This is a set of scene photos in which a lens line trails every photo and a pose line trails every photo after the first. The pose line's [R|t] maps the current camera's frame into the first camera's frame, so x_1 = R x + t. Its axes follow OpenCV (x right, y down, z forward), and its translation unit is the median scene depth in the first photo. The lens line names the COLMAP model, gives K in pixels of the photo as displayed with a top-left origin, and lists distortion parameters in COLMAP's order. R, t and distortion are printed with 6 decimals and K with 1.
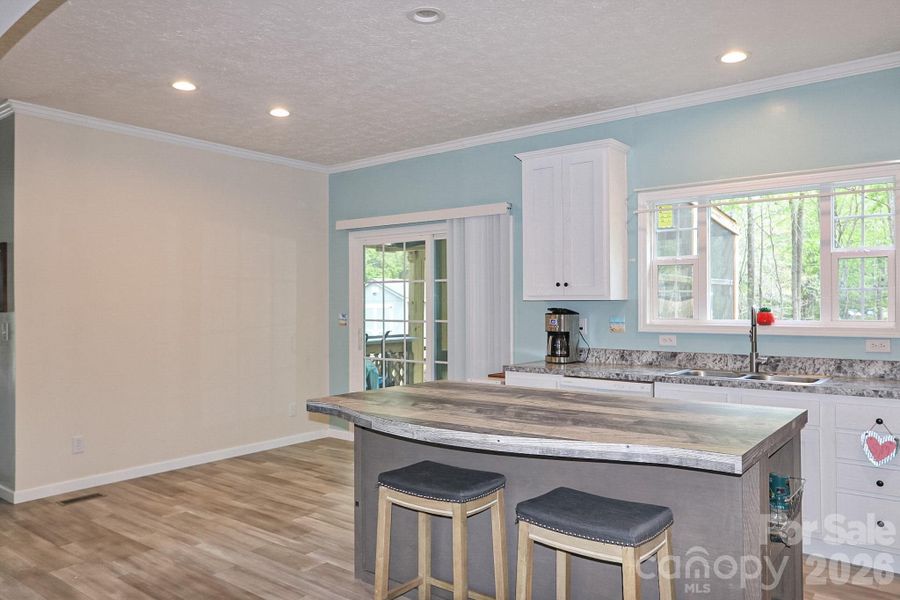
lens RADIAL K [[662.8, 0, 441.5], [0, 662.8, 301.7], [0, 0, 1]] dist [-0.010145, 0.010268]
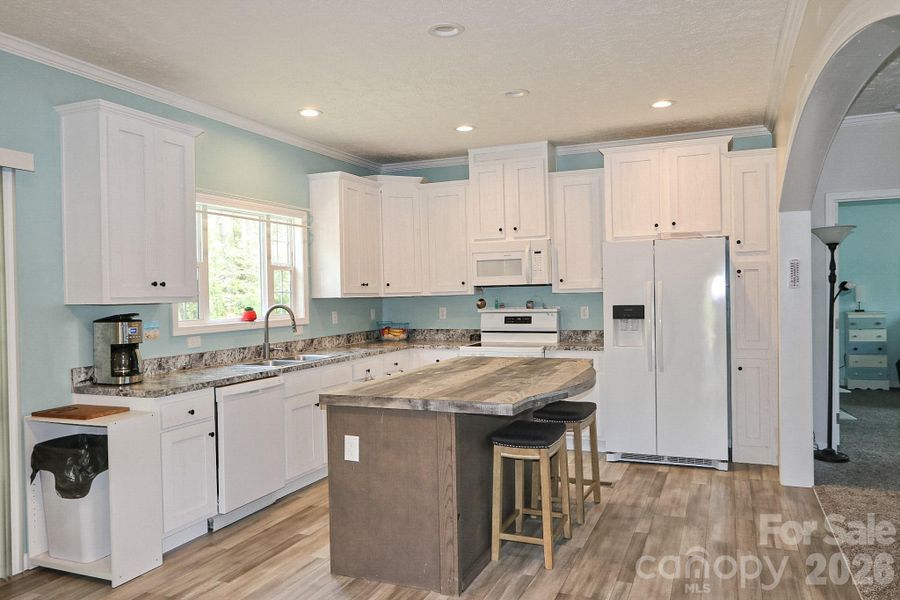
lens RADIAL K [[662.8, 0, 441.5], [0, 662.8, 301.7], [0, 0, 1]] dist [-0.010145, 0.010268]
pose [[-0.263069, -0.005890, 0.964759, -0.712498], [0.017220, 0.999793, 0.010799, -0.006898], [-0.964623, 0.019454, -0.262914, 0.889369]]
